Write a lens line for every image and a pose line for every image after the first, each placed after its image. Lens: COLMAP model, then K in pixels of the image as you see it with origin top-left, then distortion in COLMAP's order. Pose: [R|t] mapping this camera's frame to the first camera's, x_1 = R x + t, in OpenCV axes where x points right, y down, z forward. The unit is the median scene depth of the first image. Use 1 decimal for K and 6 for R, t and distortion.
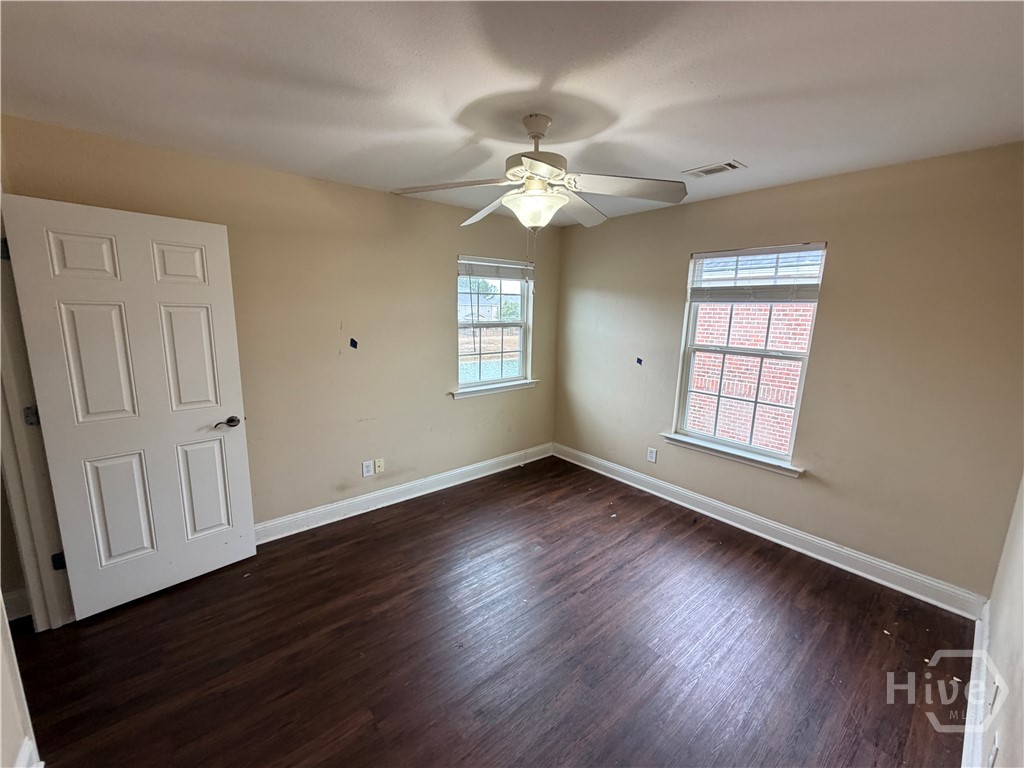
lens RADIAL K [[409.0, 0, 509.5], [0, 409.0, 383.9], [0, 0, 1]] dist [0.000694, 0.000023]
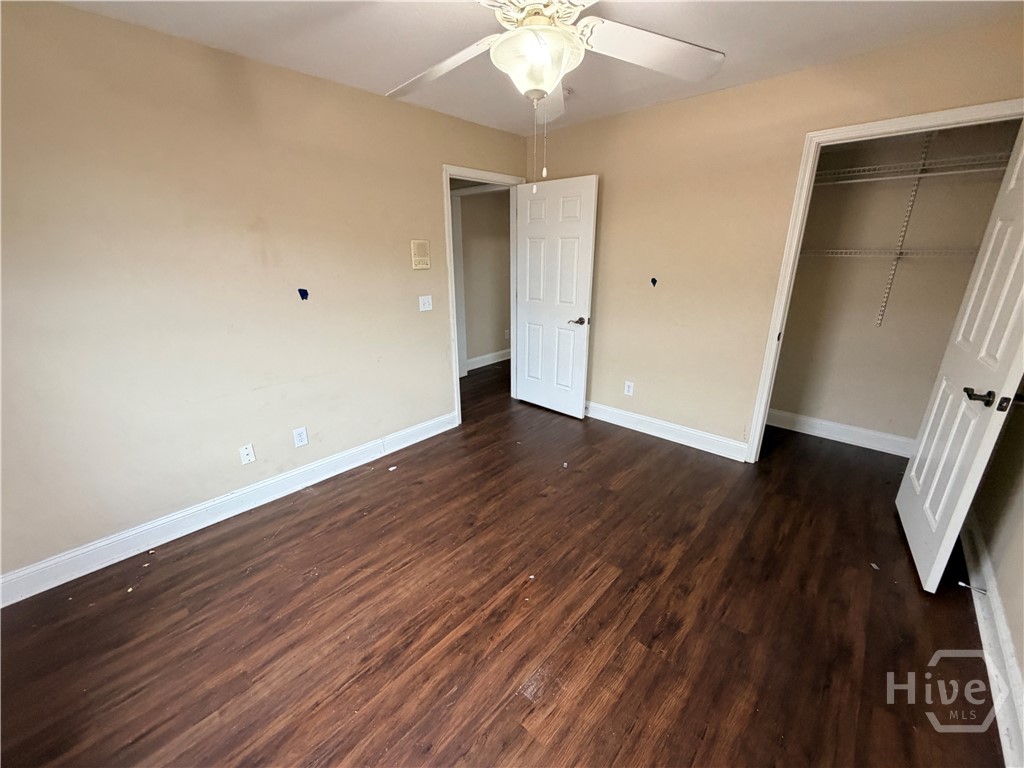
lens RADIAL K [[409.0, 0, 509.5], [0, 409.0, 383.9], [0, 0, 1]] dist [0.000694, 0.000023]
pose [[-0.990904, 0.034232, -0.130143, 0.172138], [-0.031964, 0.879556, 0.474721, -0.215405], [0.130719, 0.474562, -0.870461, 1.468123]]
